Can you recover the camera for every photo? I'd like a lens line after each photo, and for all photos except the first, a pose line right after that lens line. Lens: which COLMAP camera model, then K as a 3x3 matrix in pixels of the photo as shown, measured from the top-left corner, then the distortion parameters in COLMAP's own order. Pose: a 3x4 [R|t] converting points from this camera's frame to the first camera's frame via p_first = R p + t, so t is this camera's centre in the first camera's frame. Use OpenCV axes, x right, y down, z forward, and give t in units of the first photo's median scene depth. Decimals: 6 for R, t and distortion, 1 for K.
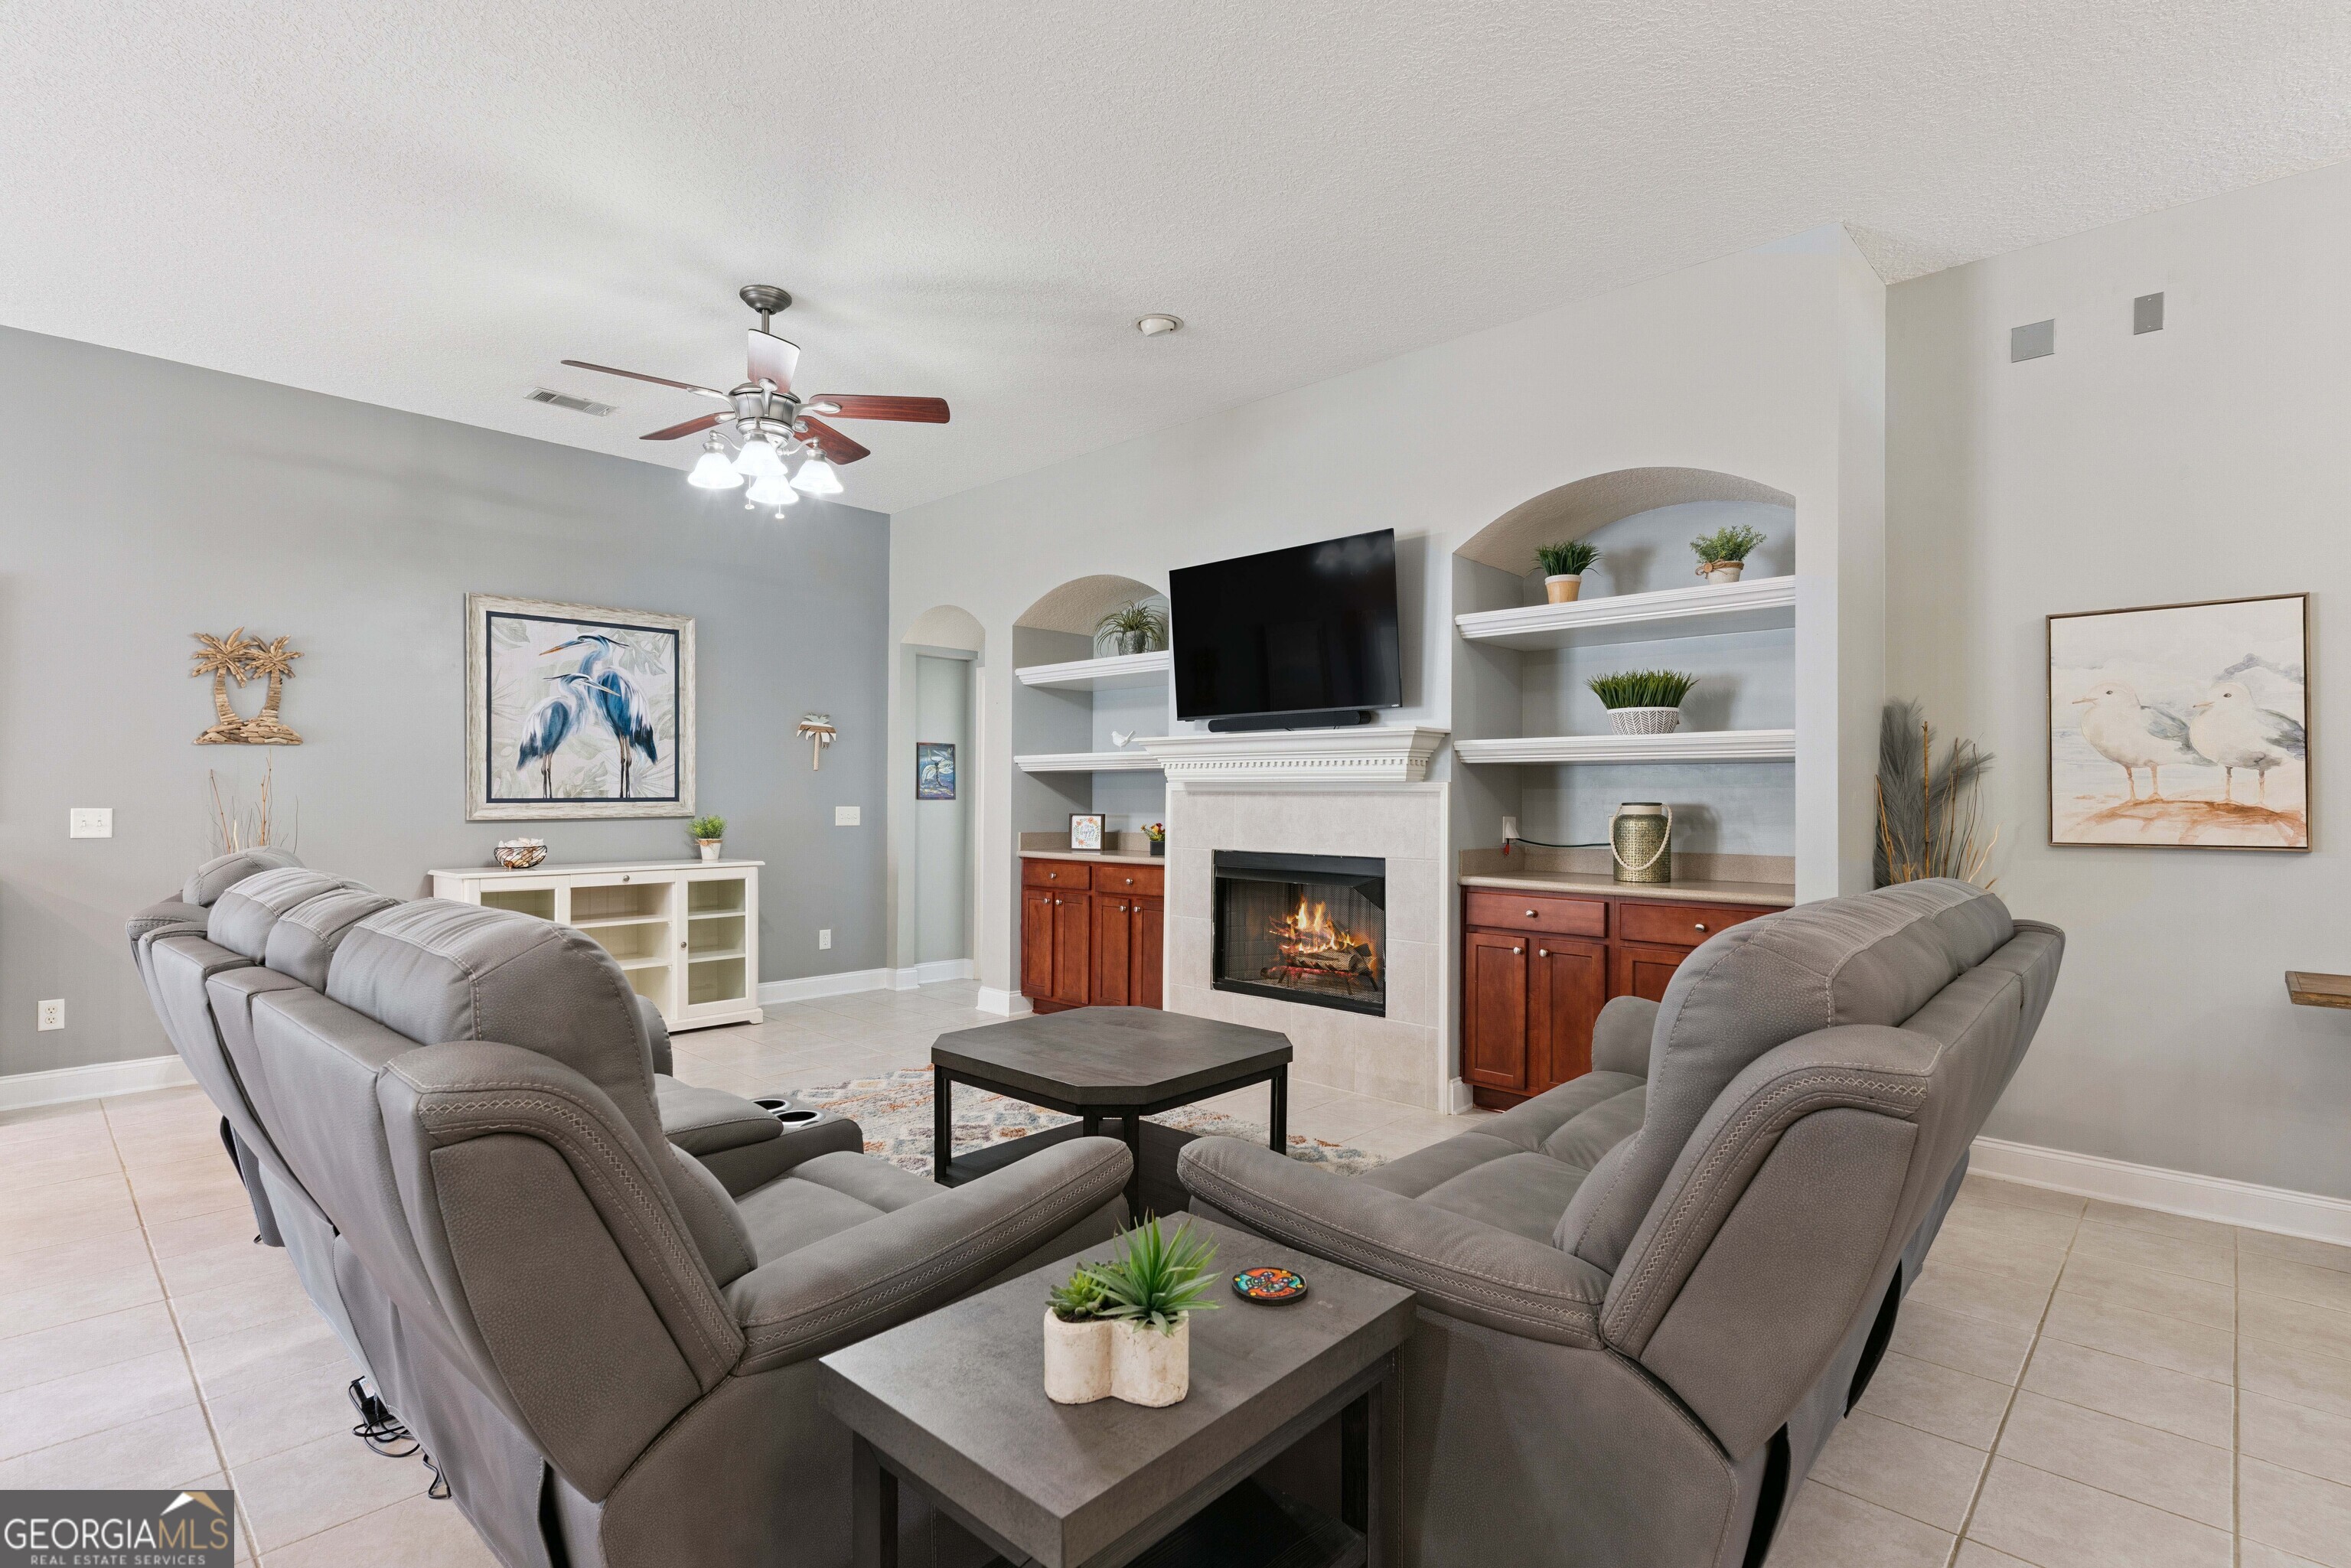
lens RADIAL K [[1122.5, 0, 1166.5], [0, 1122.5, 793.8], [0, 0, 1]] dist [0.001535, 0.000807]
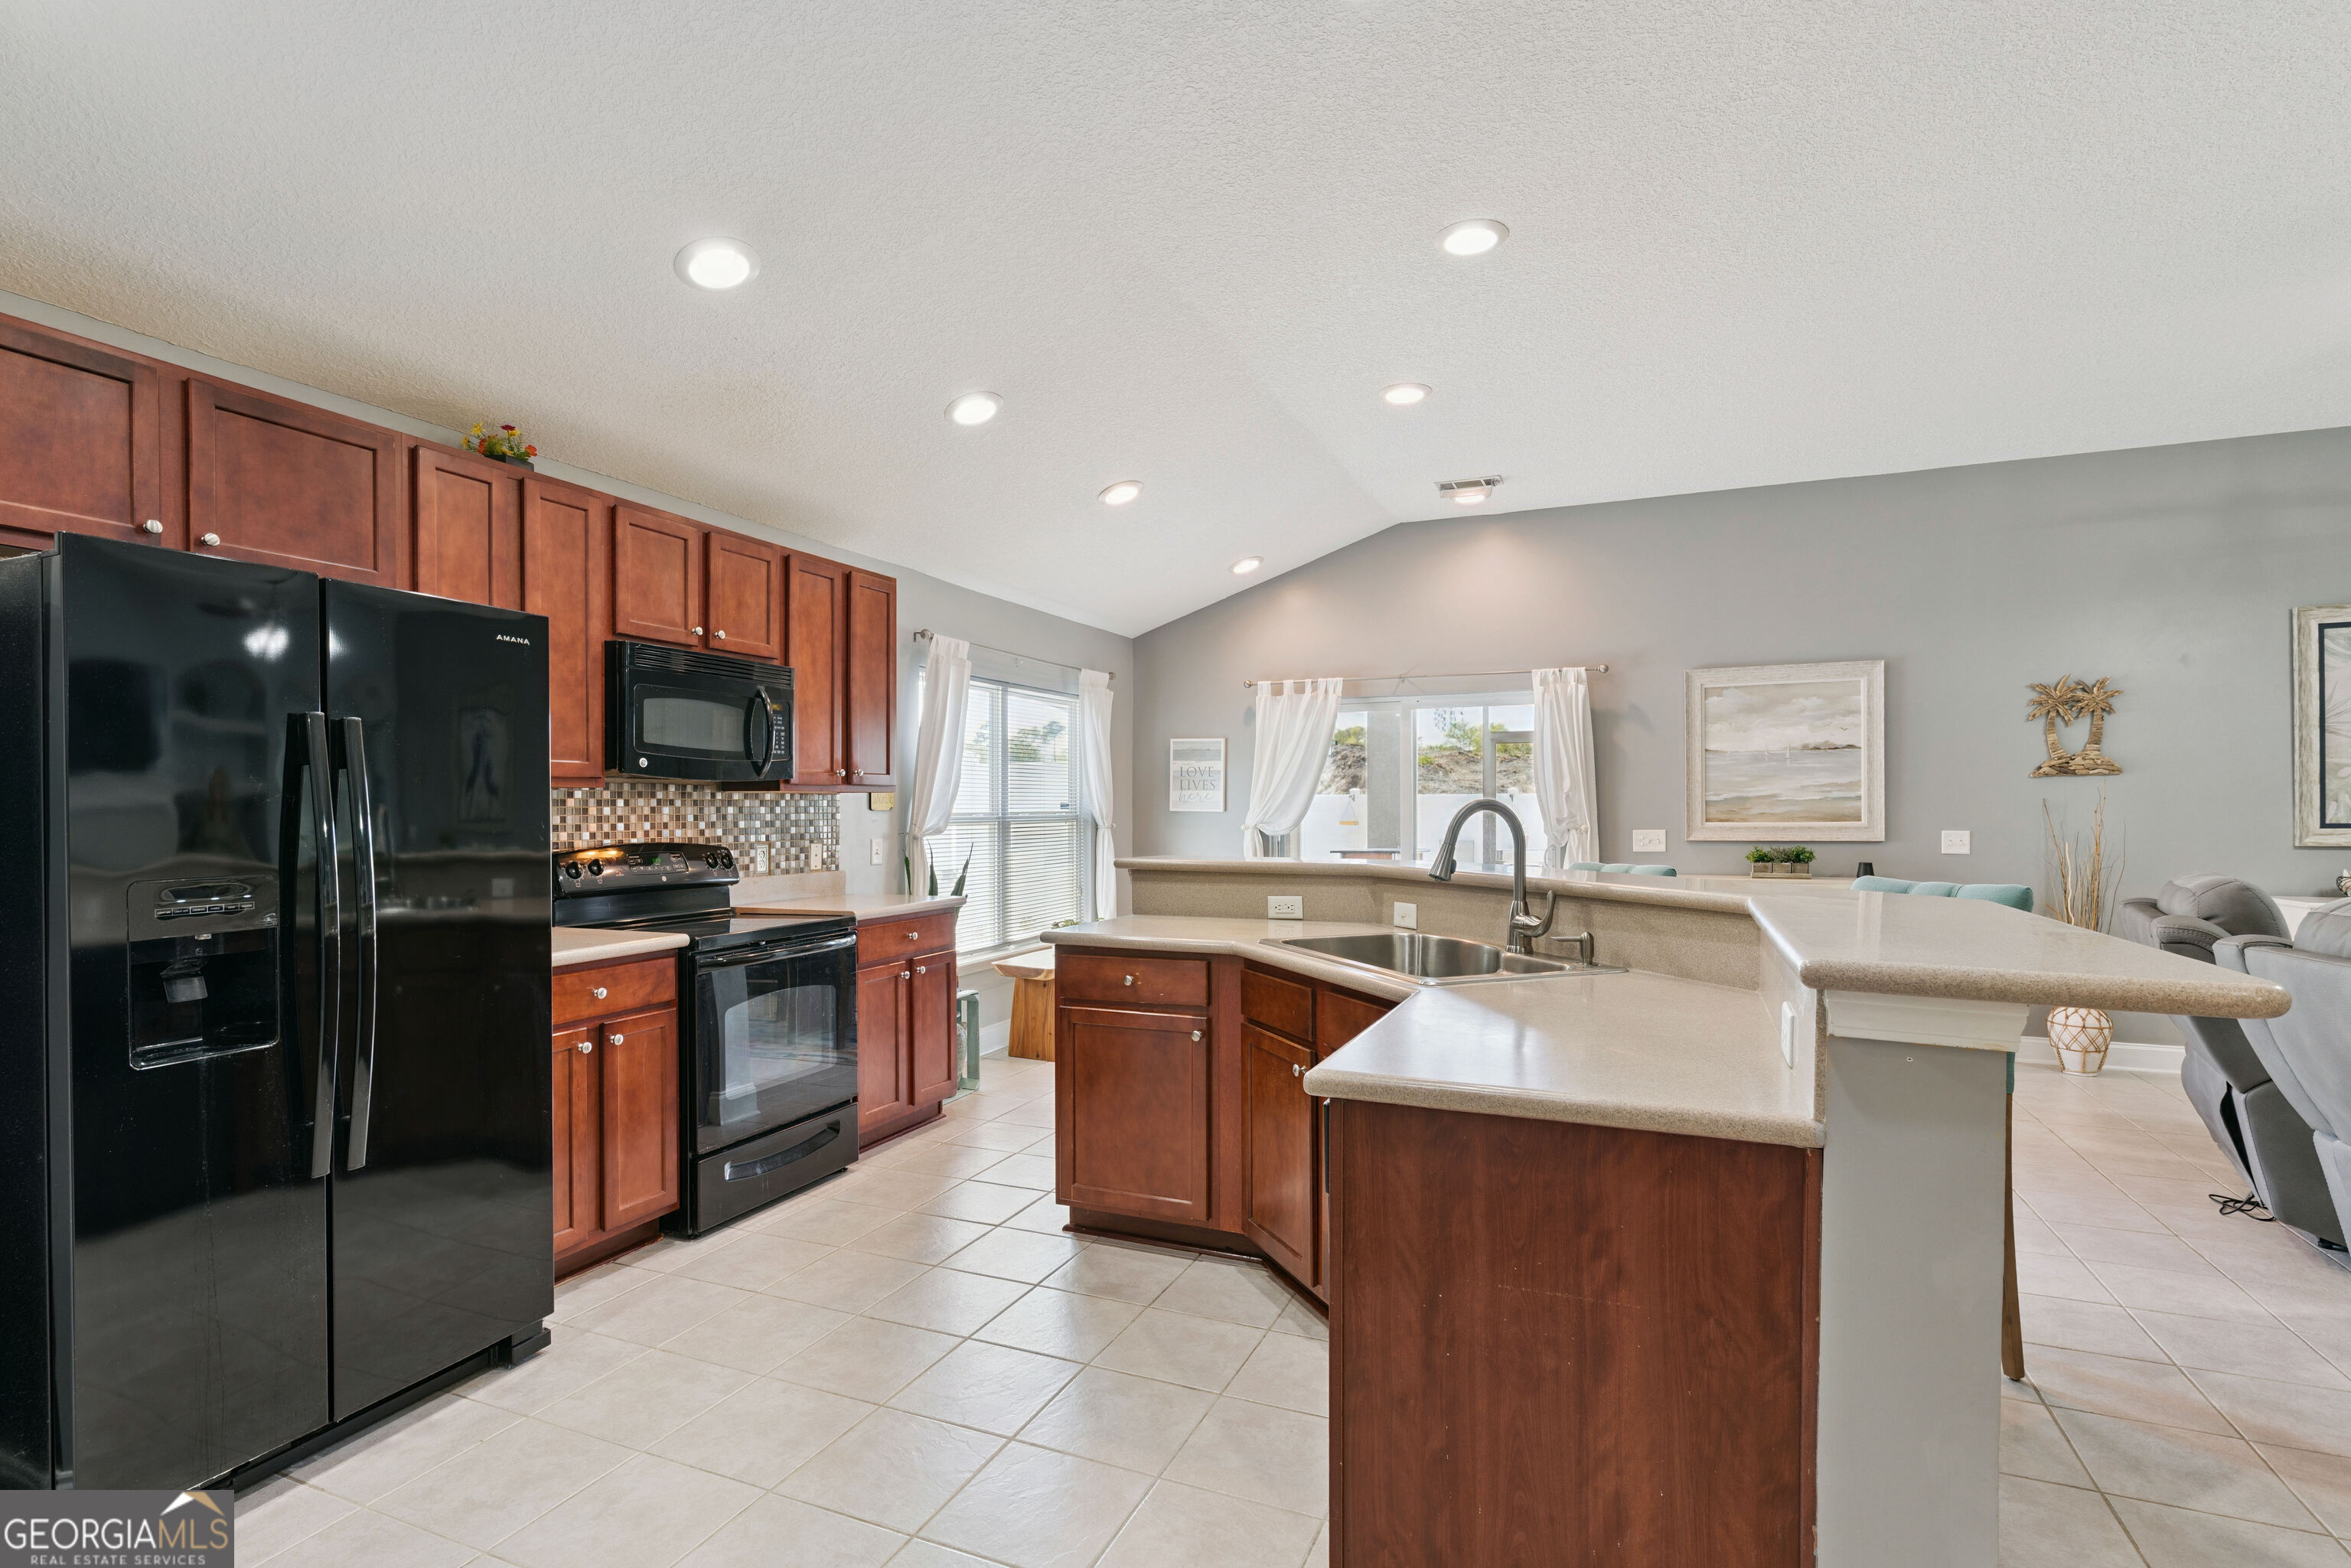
lens RADIAL K [[1122.5, 0, 1169.8], [0, 1122.5, 816.7], [0, 0, 1]] dist [0.001535, 0.000807]
pose [[0.352442, 0.000920, -0.935833, -0.064318], [0.007739, 0.999962, 0.003898, -0.012661], [0.935801, -0.008616, 0.352422, -0.240428]]
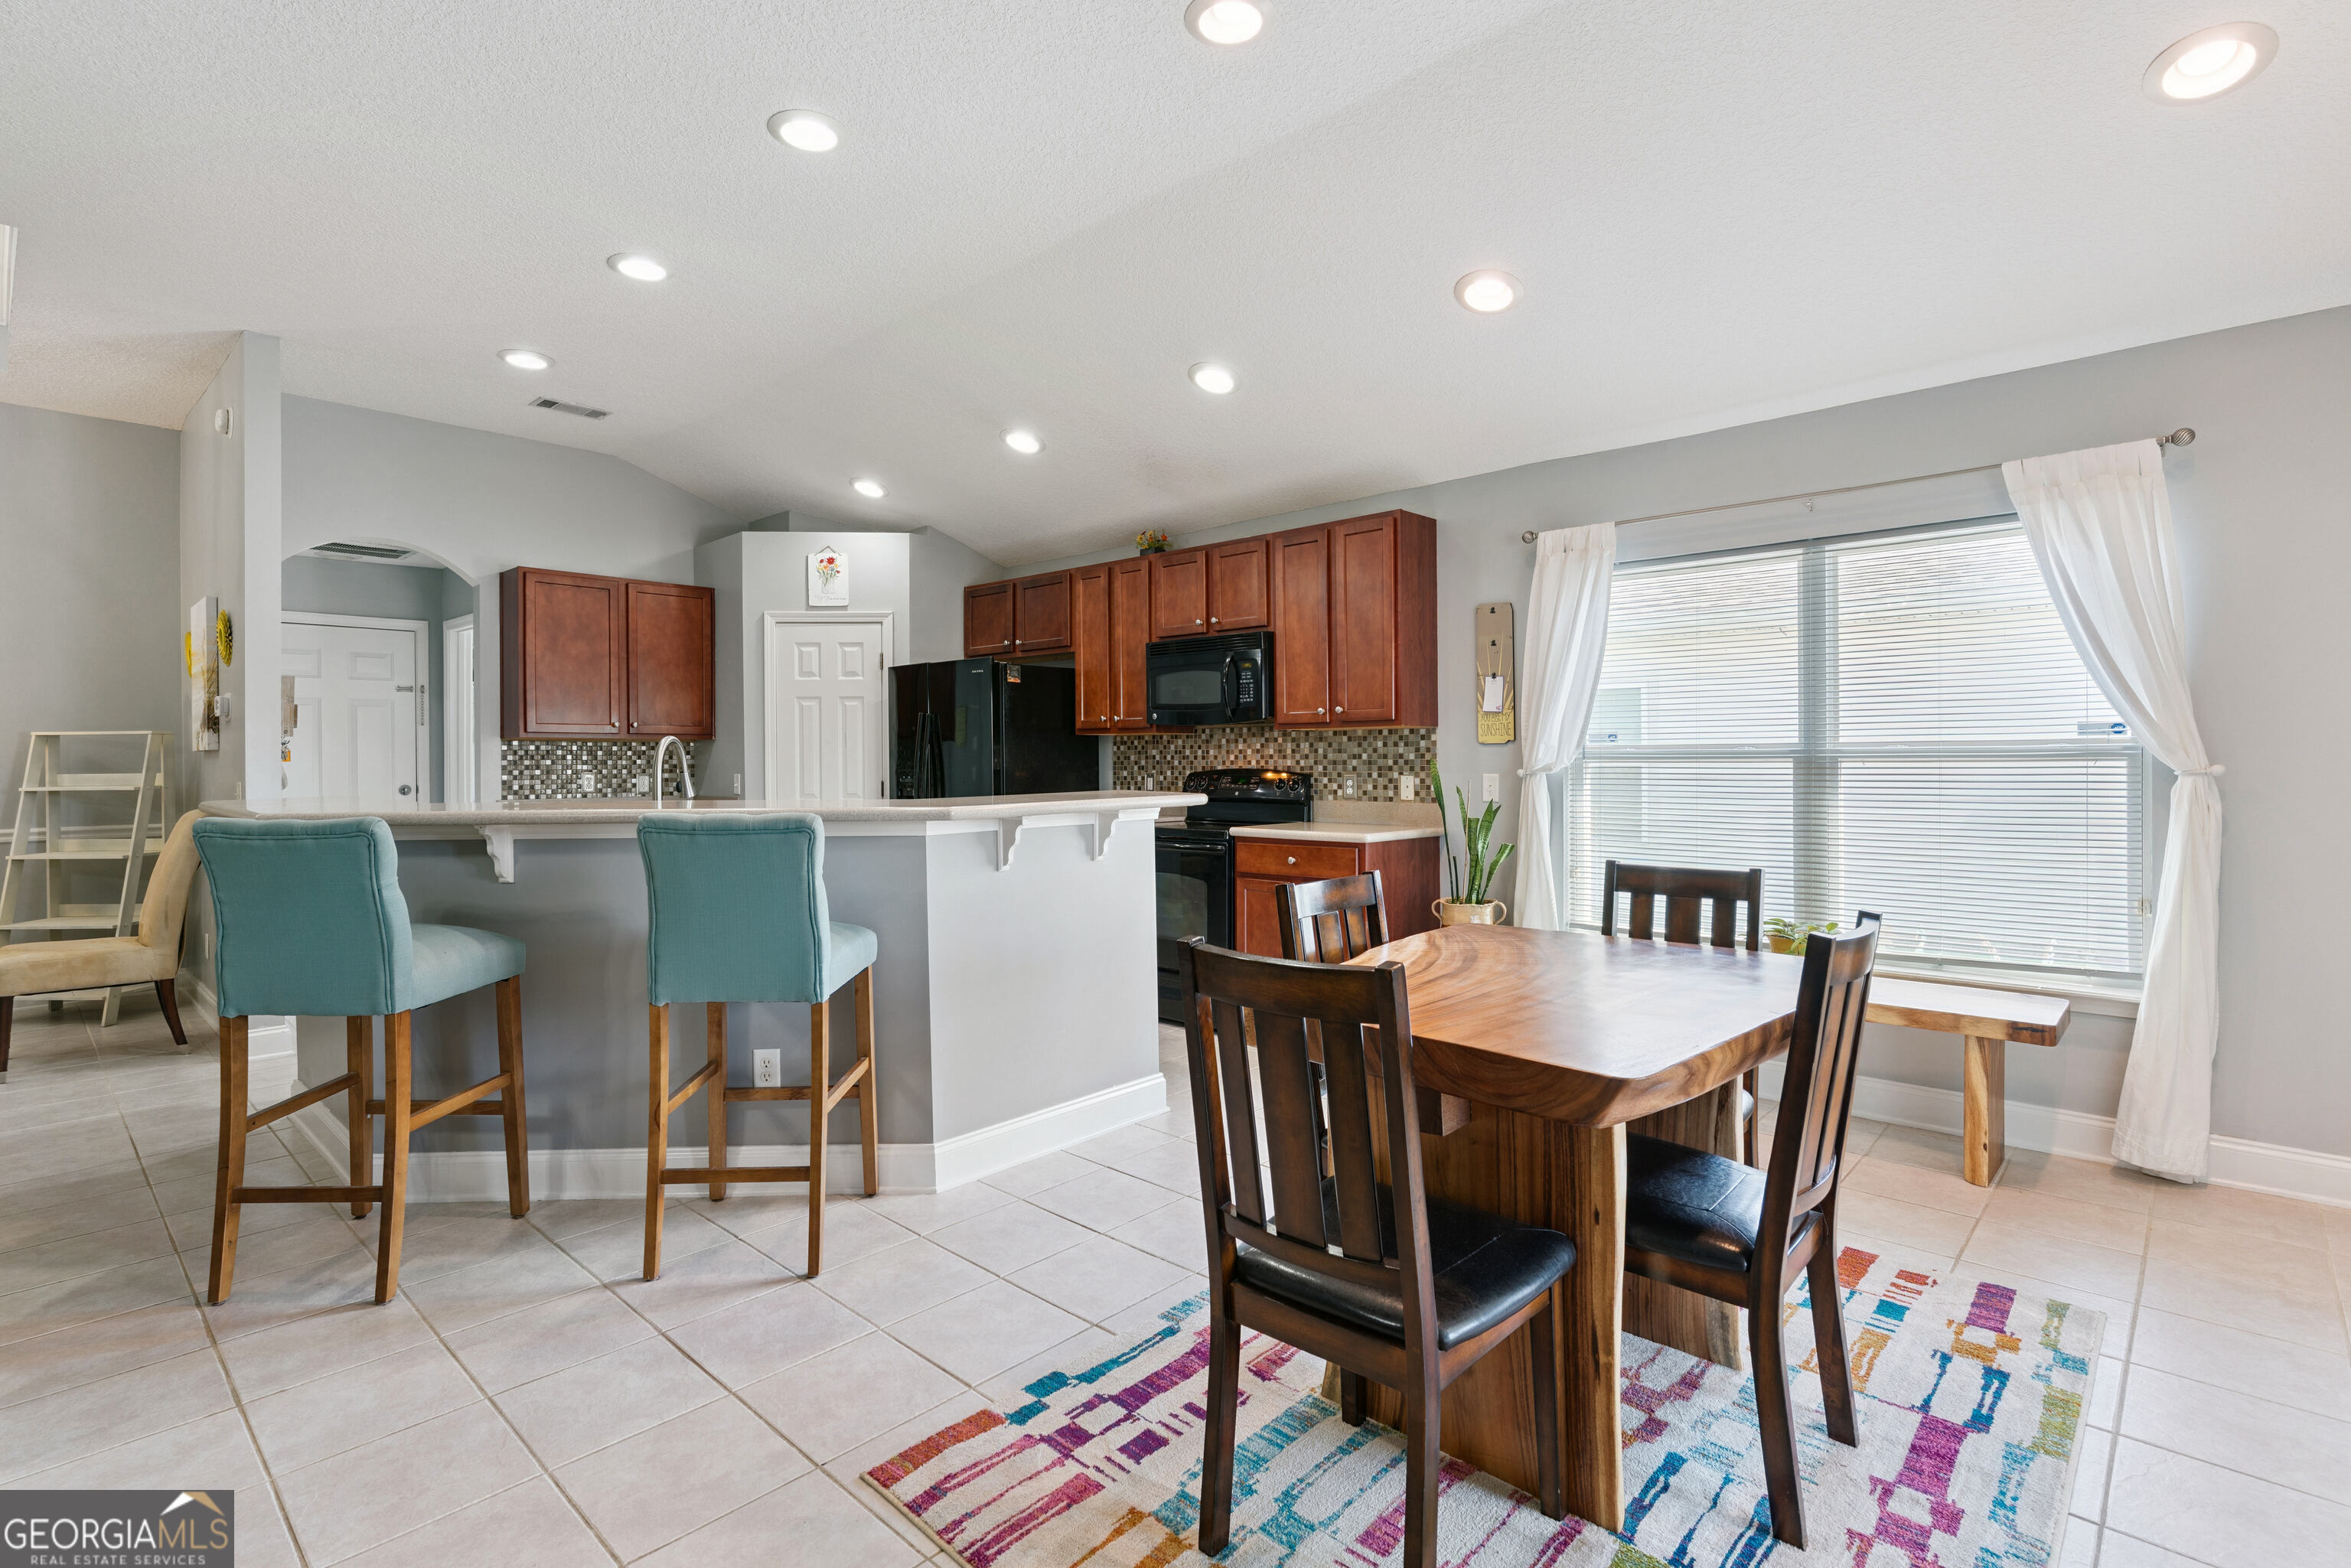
lens RADIAL K [[1122.5, 0, 1176.2], [0, 1122.5, 753.7], [0, 0, 1]] dist [0.001535, 0.000807]
pose [[-0.999855, 0.000776, -0.017014, -0.790311], [0.000853, 0.999989, -0.004535, -0.004195], [0.017010, -0.004549, -0.999845, 0.755147]]
